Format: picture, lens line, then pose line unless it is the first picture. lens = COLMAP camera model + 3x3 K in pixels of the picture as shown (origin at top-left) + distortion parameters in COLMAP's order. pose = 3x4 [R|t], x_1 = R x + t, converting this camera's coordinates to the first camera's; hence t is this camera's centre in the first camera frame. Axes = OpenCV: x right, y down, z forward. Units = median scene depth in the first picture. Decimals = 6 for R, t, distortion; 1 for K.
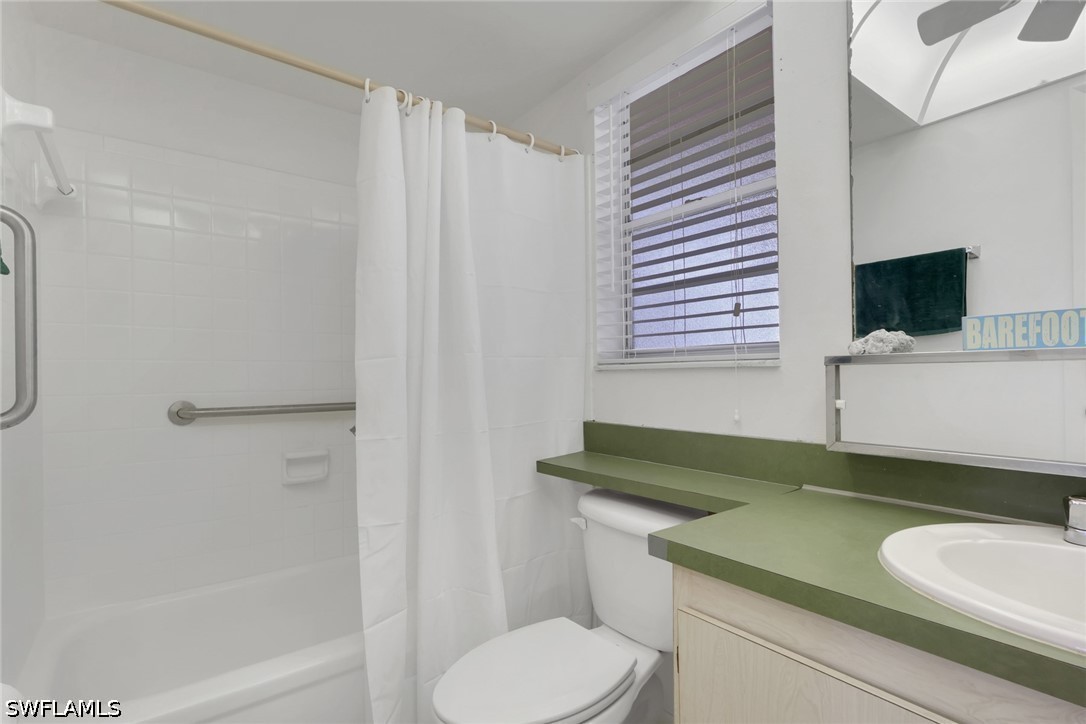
lens RADIAL K [[537.8, 0, 561.6], [0, 537.8, 373.6], [0, 0, 1]] dist [-0.002915, 0.000851]
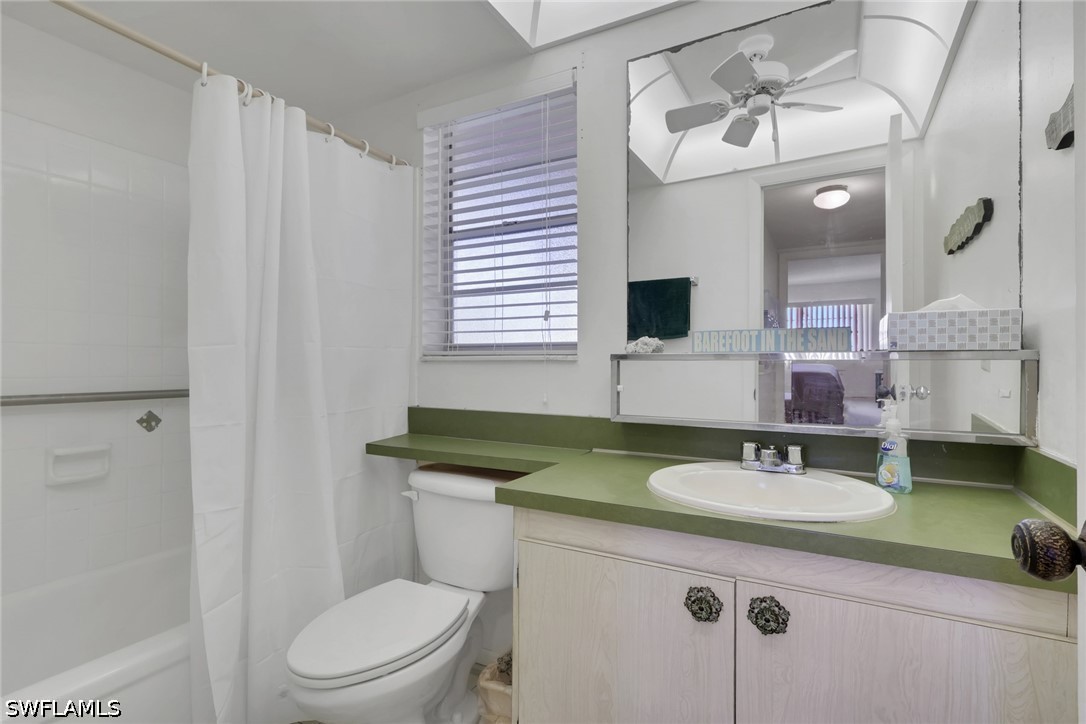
lens RADIAL K [[530.3, 0, 568.5], [0, 530.3, 365.0], [0, 0, 1]] dist [-0.002358, 0.000576]
pose [[0.908174, 0.014967, 0.418325, -0.146426], [-0.015068, 0.999882, -0.003062, 0.001751], [-0.418322, -0.003523, 0.908292, -0.162539]]
